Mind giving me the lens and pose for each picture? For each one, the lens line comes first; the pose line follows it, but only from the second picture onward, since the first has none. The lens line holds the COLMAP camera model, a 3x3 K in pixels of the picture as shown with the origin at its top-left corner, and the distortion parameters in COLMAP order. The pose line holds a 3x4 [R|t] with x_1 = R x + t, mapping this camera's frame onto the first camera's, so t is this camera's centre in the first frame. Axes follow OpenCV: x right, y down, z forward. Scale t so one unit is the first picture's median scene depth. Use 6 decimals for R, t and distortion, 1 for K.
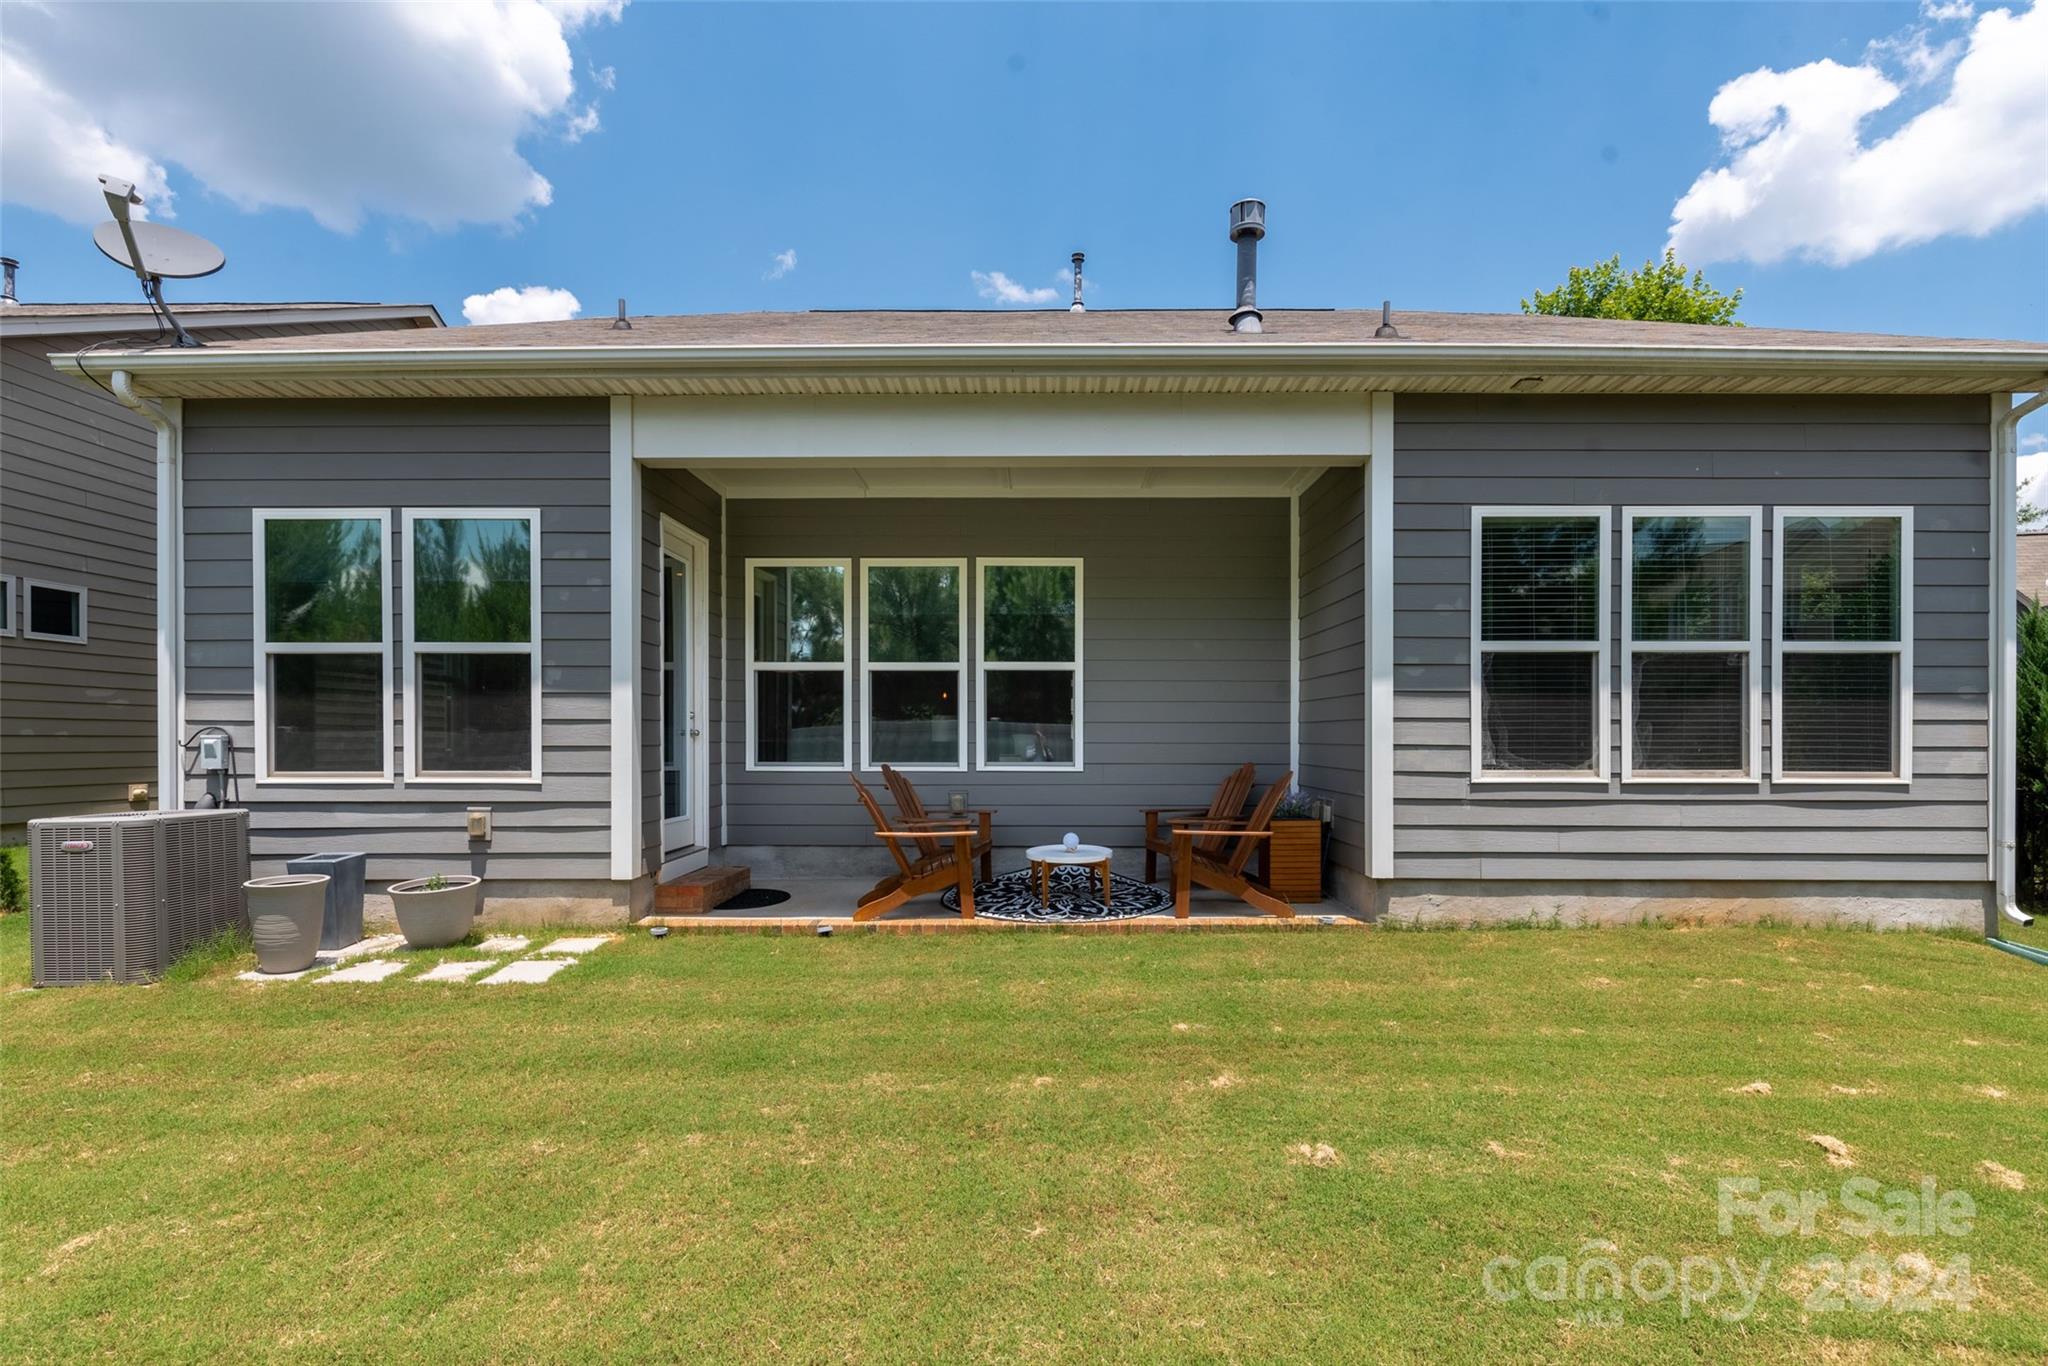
lens RADIAL K [[856.7, 0, 1033.4], [0, 856.7, 751.8], [0, 0, 1]] dist [-0.000598, -0.000241]
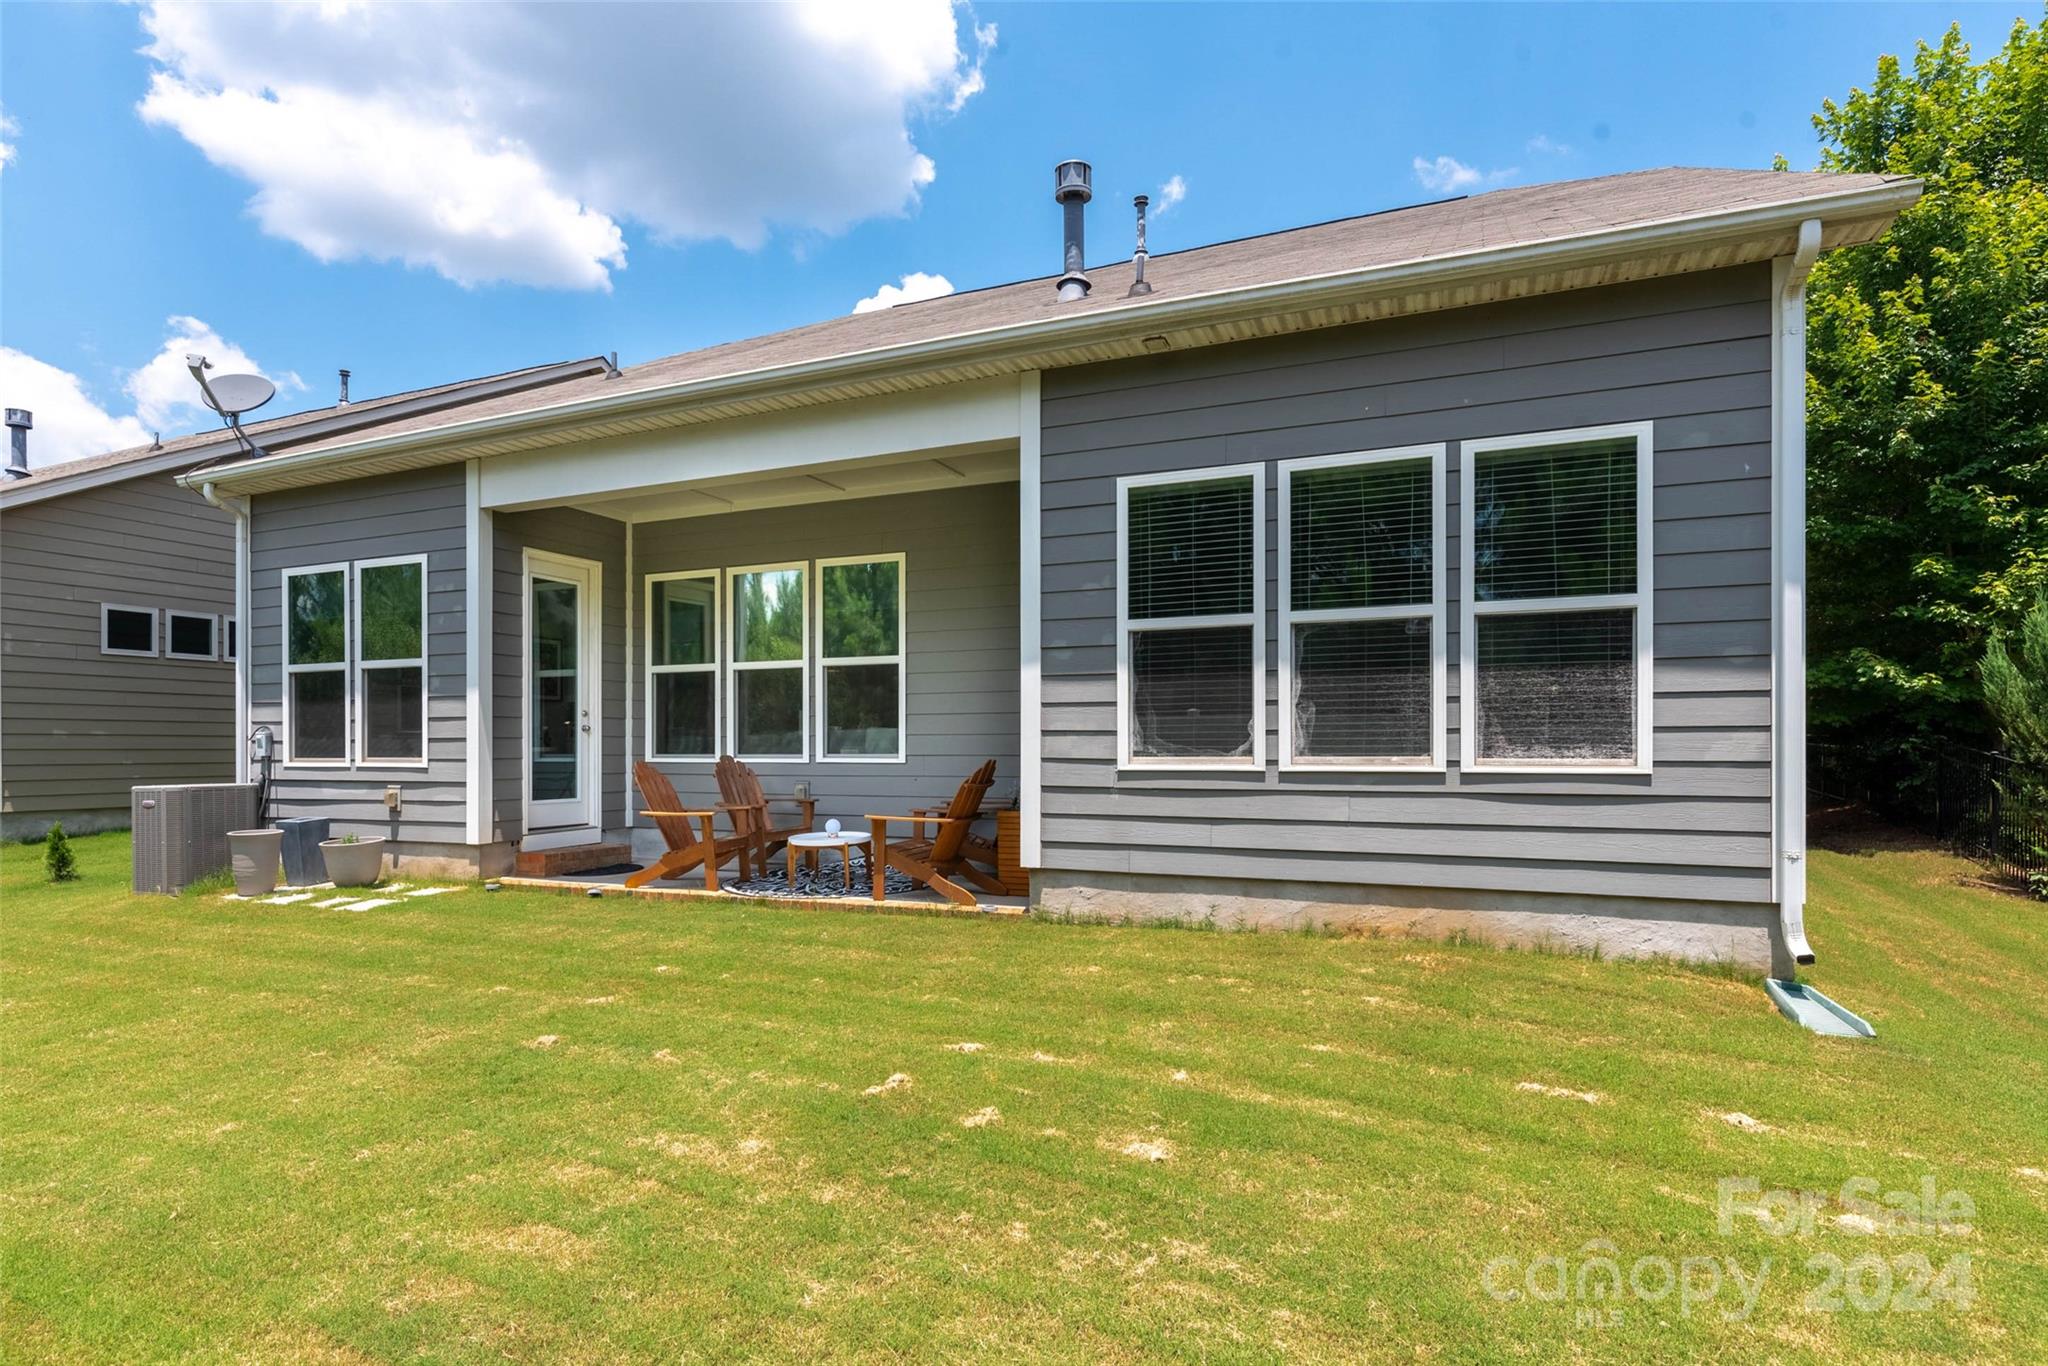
lens RADIAL K [[1015.0, 0, 1026.3], [0, 1015.0, 756.4], [0, 0, 1]] dist [-0.000564, 0.000129]
pose [[0.927382, -0.000318, -0.374114, 0.834866], [-0.001160, 0.999992, -0.003726, 0.025321], [0.374113, 0.003889, 0.927375, -0.076742]]
